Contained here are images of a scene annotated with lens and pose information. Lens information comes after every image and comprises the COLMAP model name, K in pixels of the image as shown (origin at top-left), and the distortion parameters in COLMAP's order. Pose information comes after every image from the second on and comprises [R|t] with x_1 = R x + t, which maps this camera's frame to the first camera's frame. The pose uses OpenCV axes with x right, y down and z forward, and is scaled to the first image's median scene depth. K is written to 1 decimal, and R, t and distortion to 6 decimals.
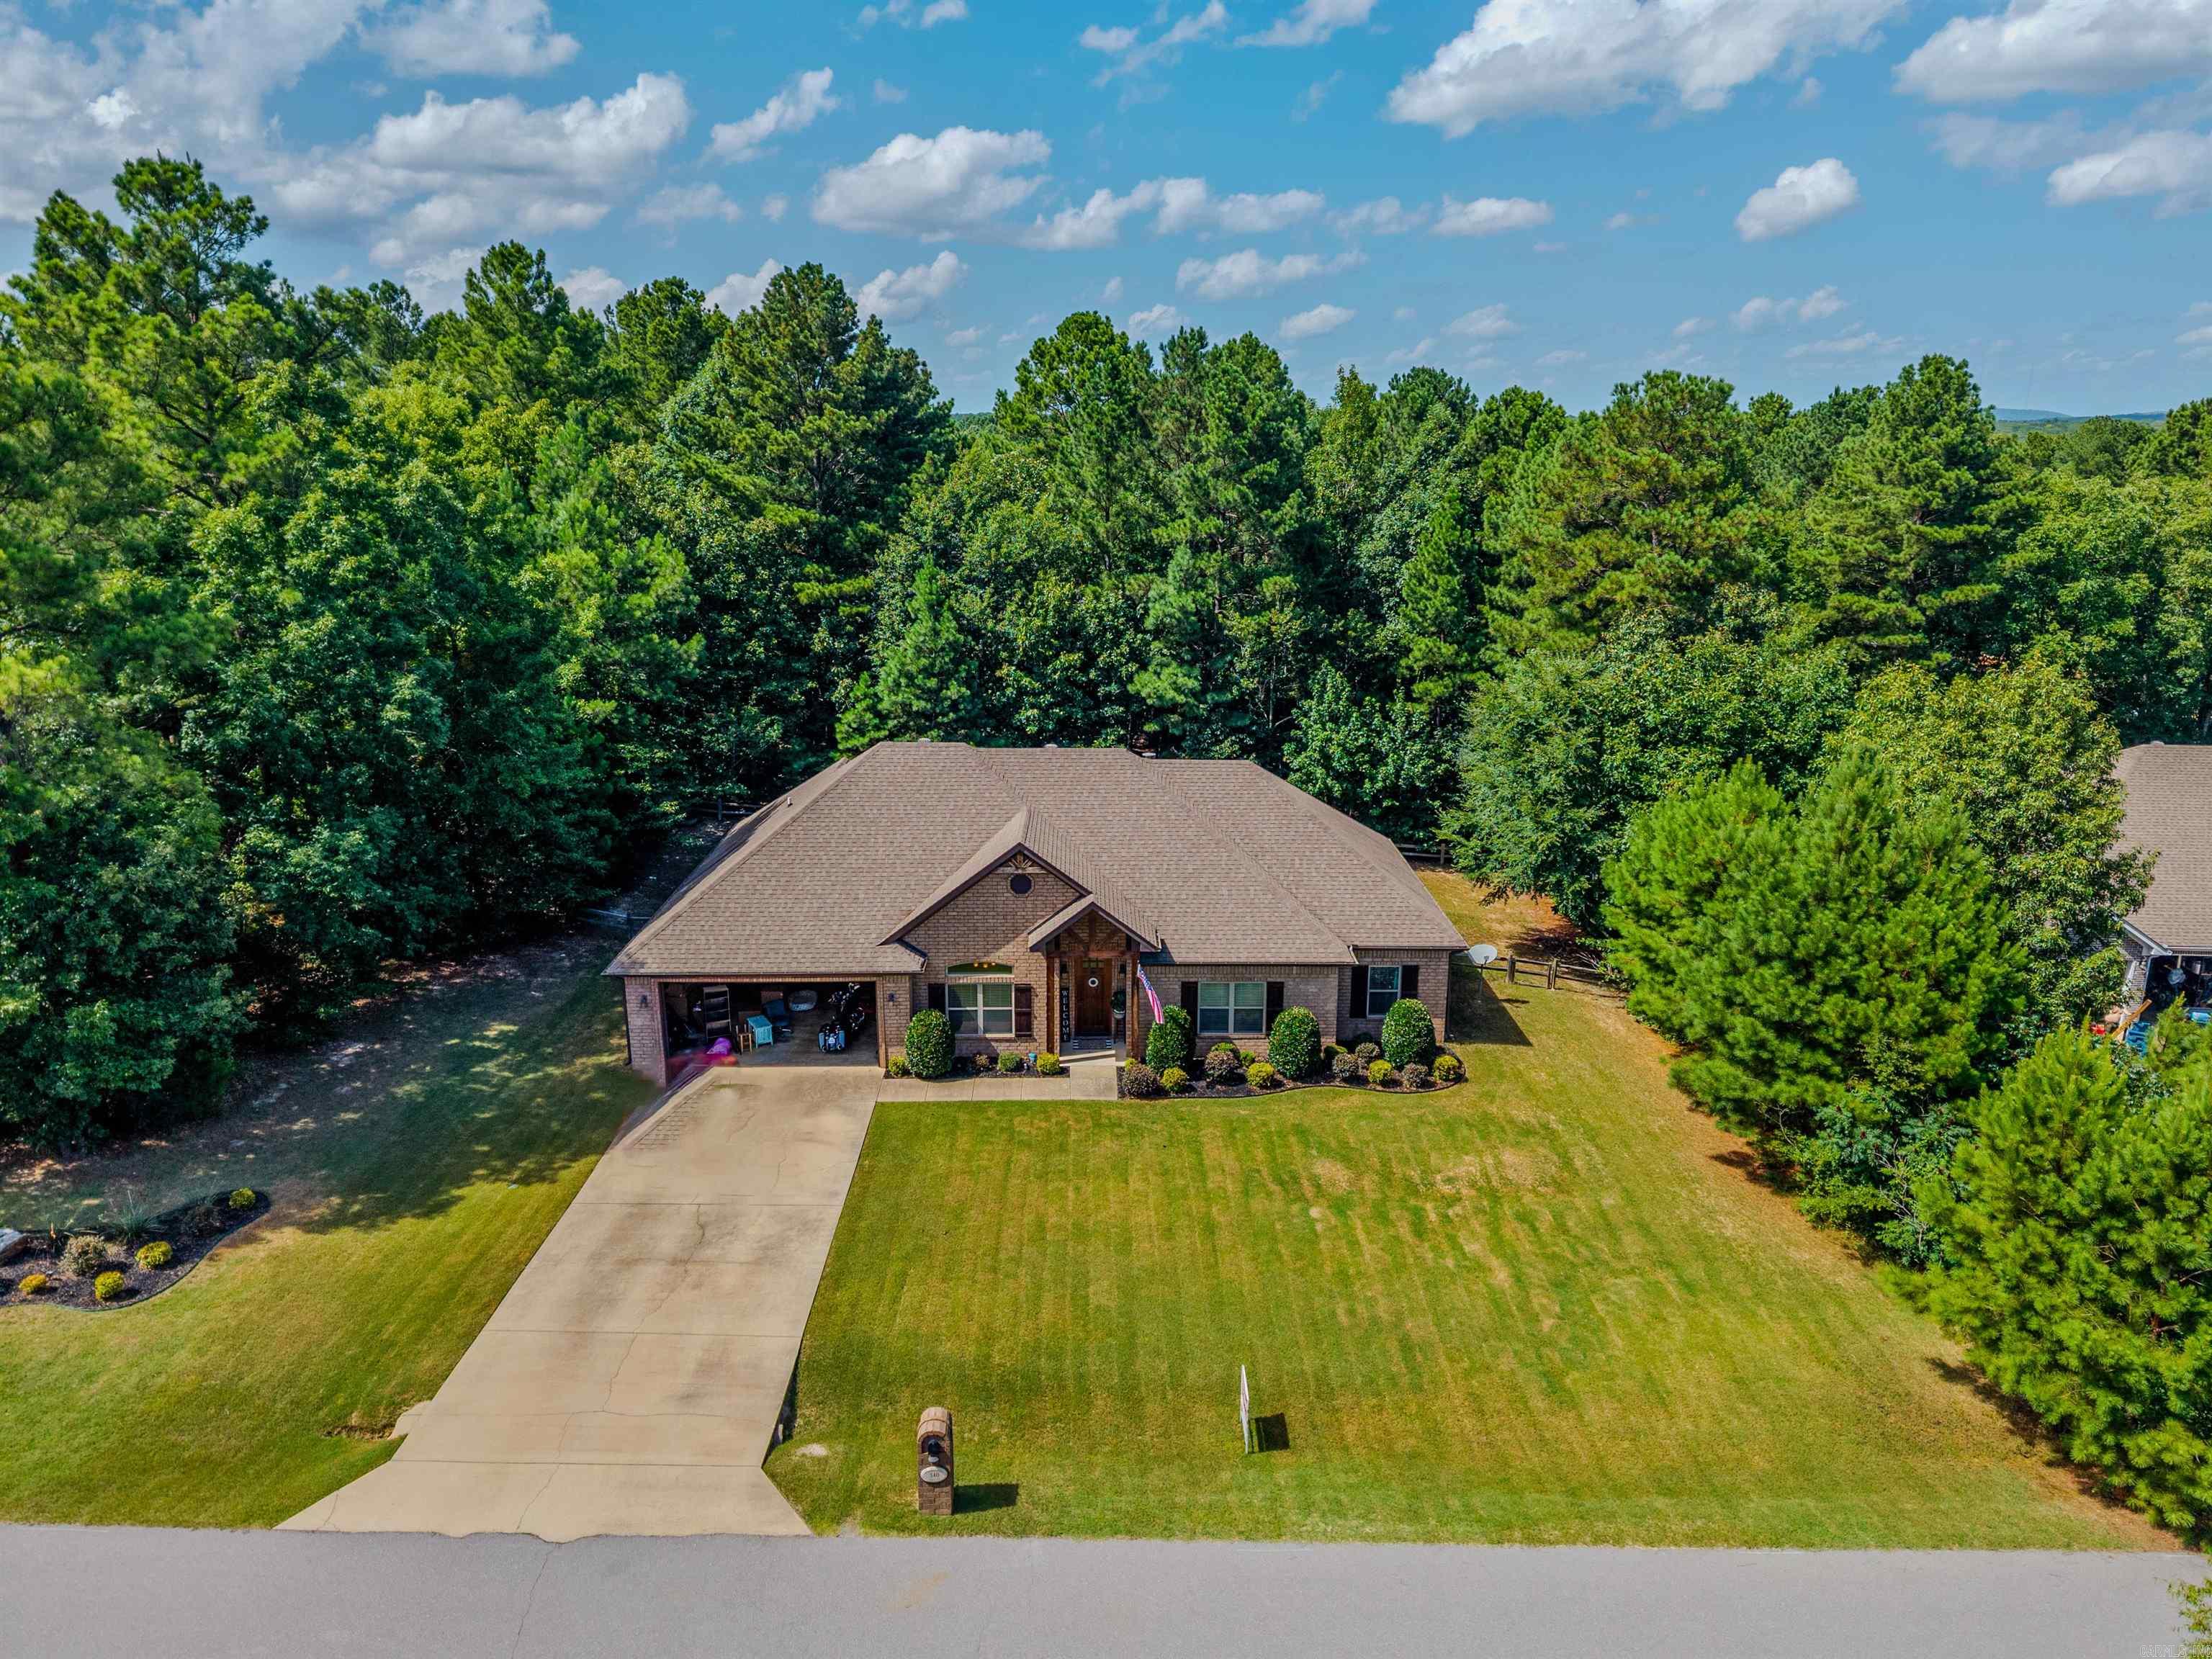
lens RADIAL K [[1489.8, 0, 1115.4], [0, 1489.8, 826.6], [0, 0, 1]] dist [0.000129, -0.007232]
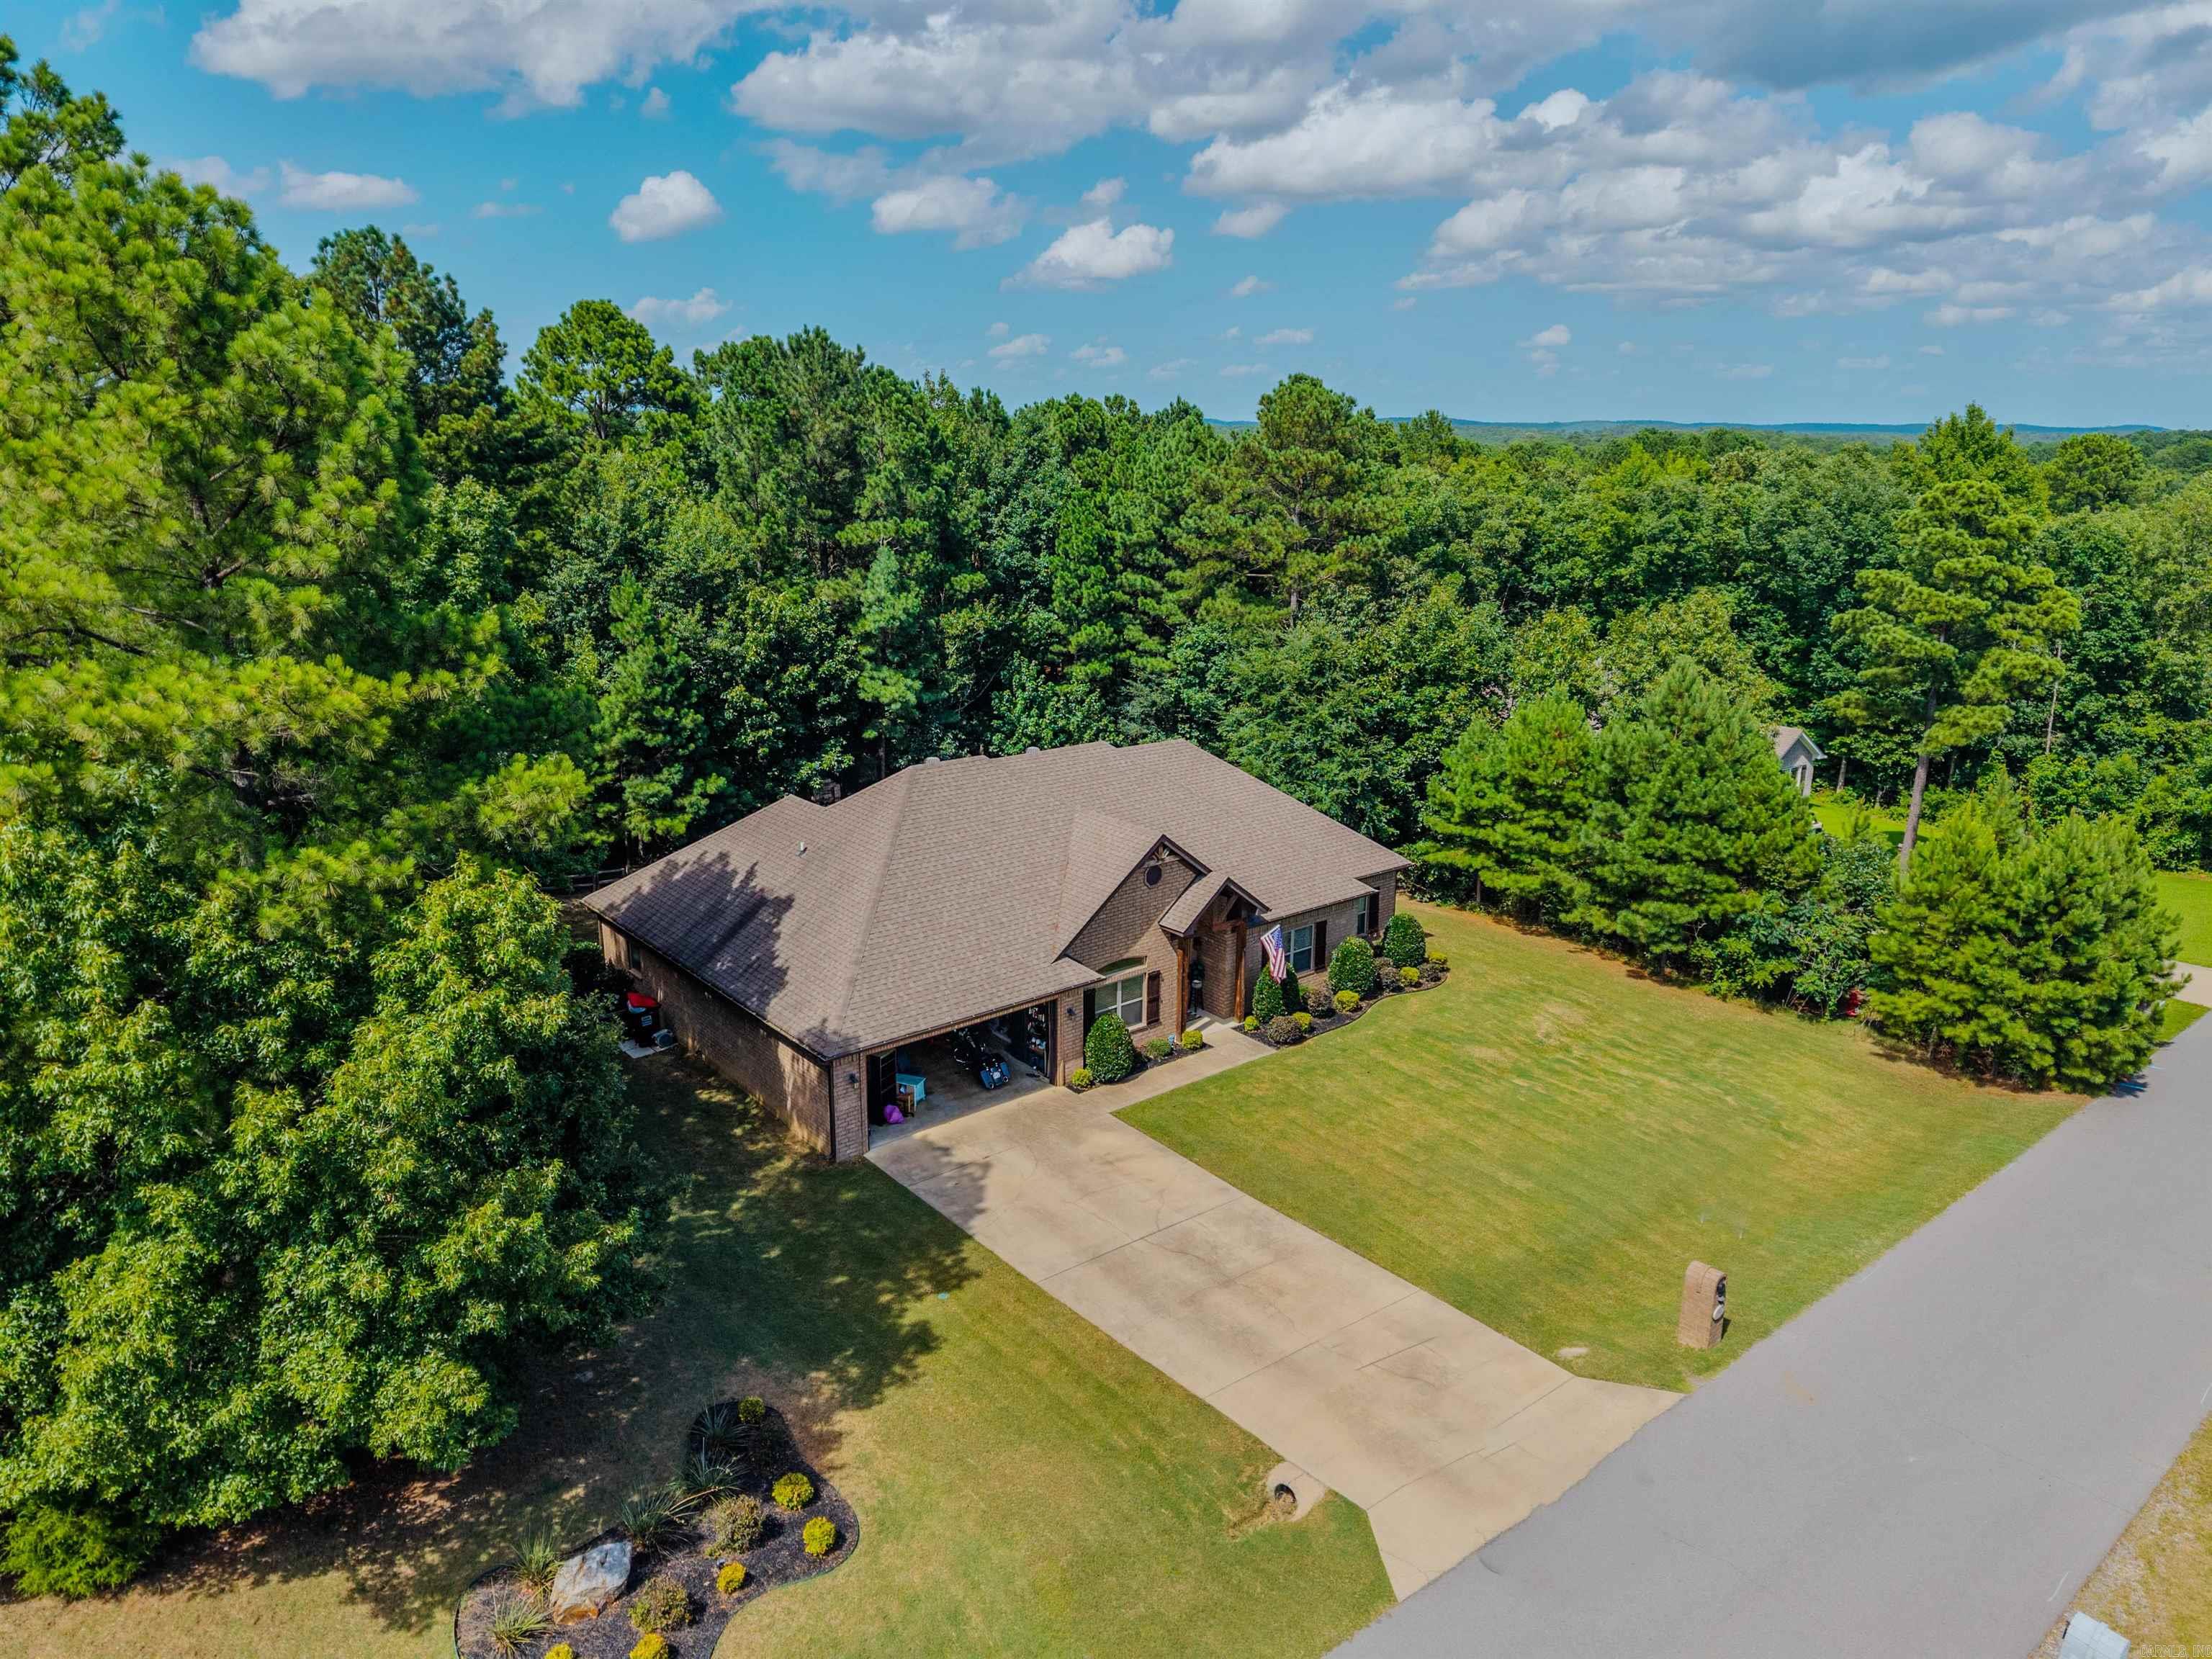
lens RADIAL K [[1489.8, 0, 1115.4], [0, 1489.8, 826.6], [0, 0, 1]] dist [0.000129, -0.007232]
pose [[0.775476, -0.155097, 0.612031, -0.730934], [0.152946, 0.986633, 0.056236, -0.058852], [-0.612572, 0.049998, 0.788832, 0.202302]]
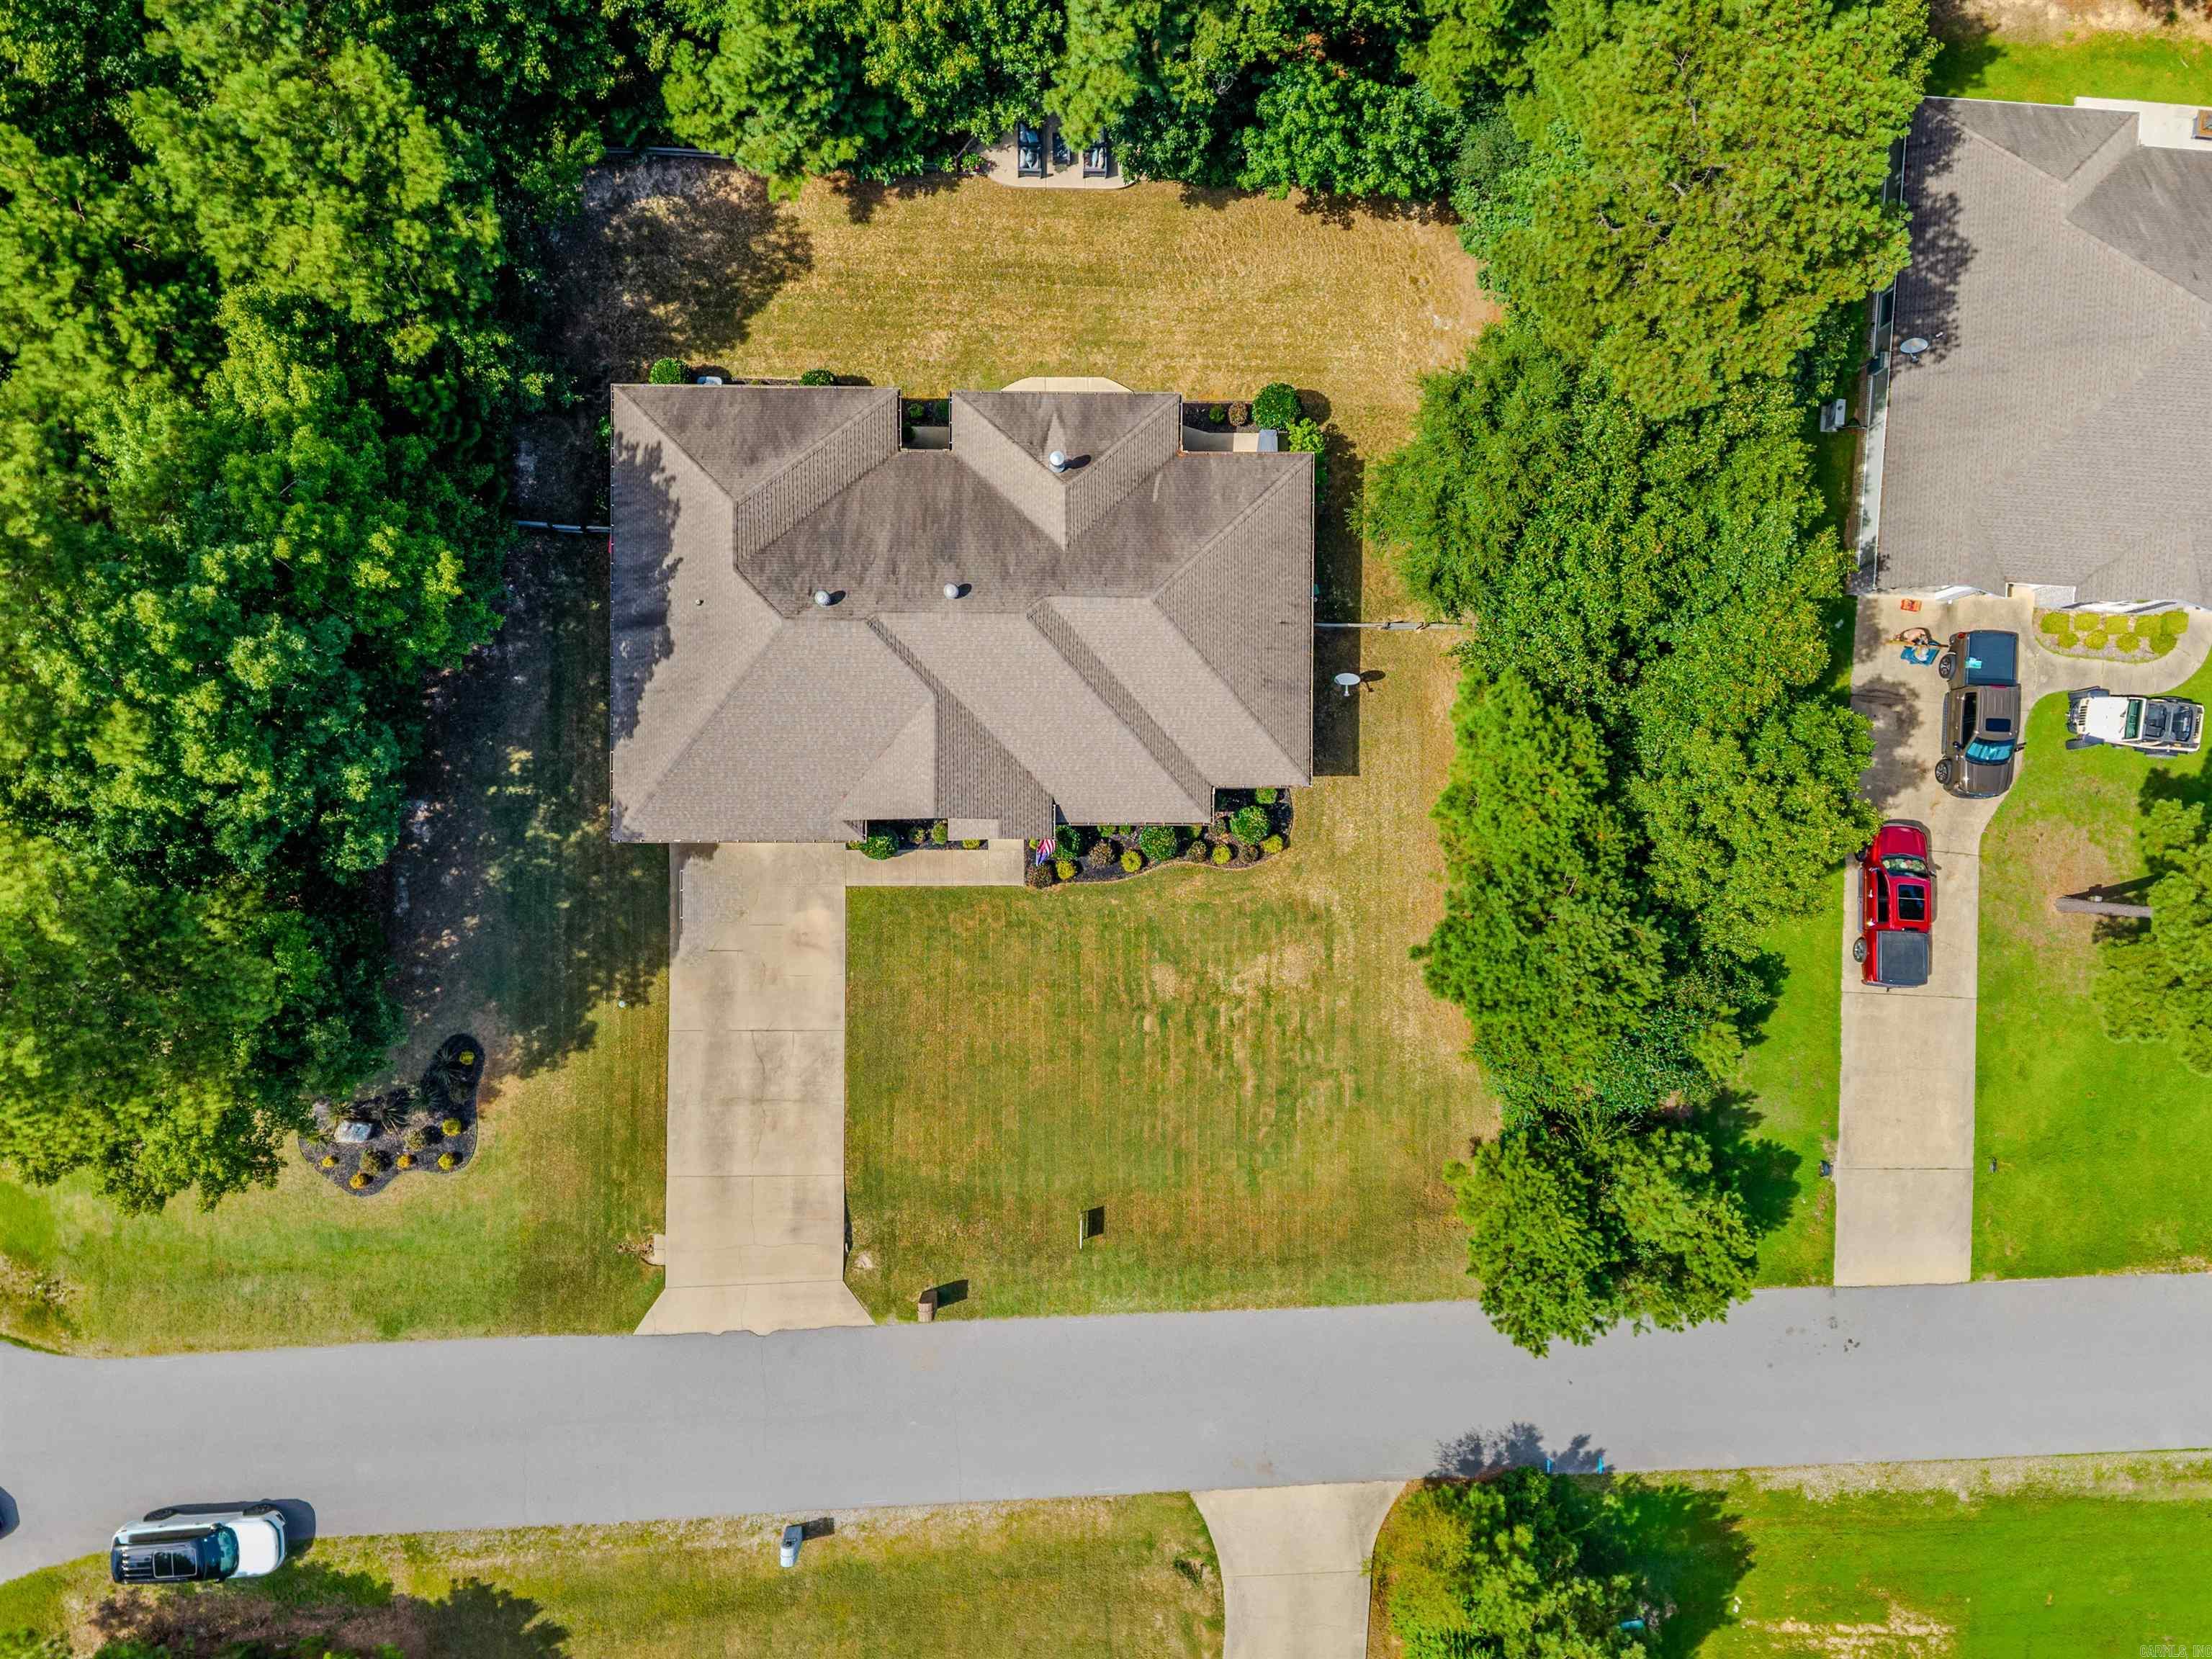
lens RADIAL K [[1489.8, 0, 1115.4], [0, 1489.8, 826.6], [0, 0, 1]] dist [0.000129, -0.007232]
pose [[0.999690, 0.018051, 0.017170, 0.062032], [-0.021381, 0.267913, 0.963206, -1.141237], [0.012786, -0.963274, 0.268216, 0.687625]]
